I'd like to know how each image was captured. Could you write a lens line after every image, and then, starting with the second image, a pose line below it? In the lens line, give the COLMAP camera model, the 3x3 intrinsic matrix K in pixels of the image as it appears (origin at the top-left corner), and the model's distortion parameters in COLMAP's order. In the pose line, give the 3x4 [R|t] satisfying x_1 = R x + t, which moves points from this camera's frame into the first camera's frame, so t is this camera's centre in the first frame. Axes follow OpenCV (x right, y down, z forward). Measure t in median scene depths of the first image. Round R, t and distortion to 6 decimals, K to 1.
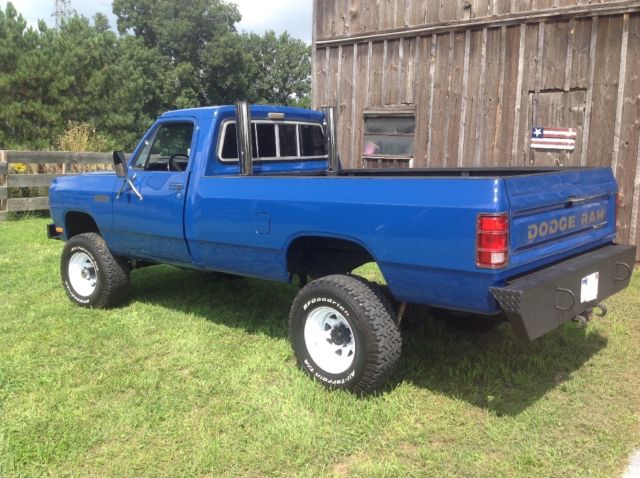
lens RADIAL K [[634.0, 0, 320.0], [0, 634.0, 239.0], [0, 0, 1]] dist [0.172215, -0.410435]
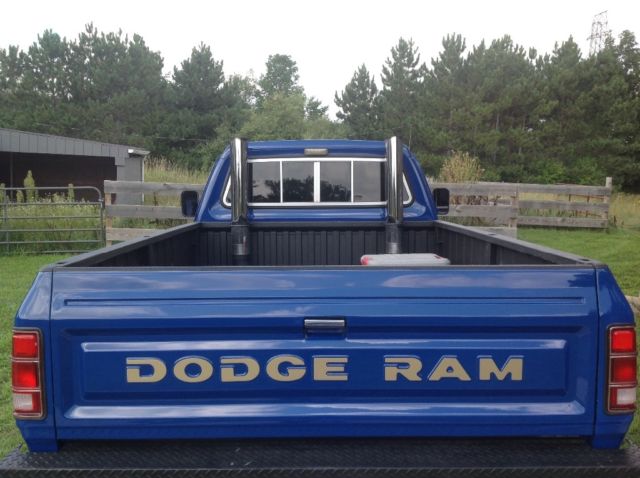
lens RADIAL K [[634.0, 0, 320.0], [0, 634.0, 239.0], [0, 0, 1]] dist [0.172215, -0.410435]
pose [[0.676950, 0.087148, -0.730852, 0.106297], [-0.112168, 0.993582, 0.014582, -0.019145], [0.727432, 0.072107, 0.682381, 0.092865]]
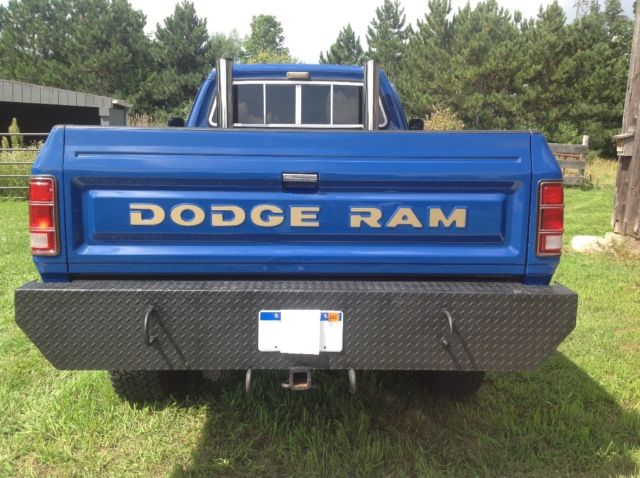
lens RADIAL K [[635.8, 0, 320.0], [0, 635.8, 239.0], [0, 0, 1]] dist [0.173295, -0.381310]
pose [[0.693801, 0.128221, -0.708661, 0.117600], [-0.123982, 0.990597, 0.057851, -0.005963], [0.709415, 0.047724, 0.703174, 0.085915]]
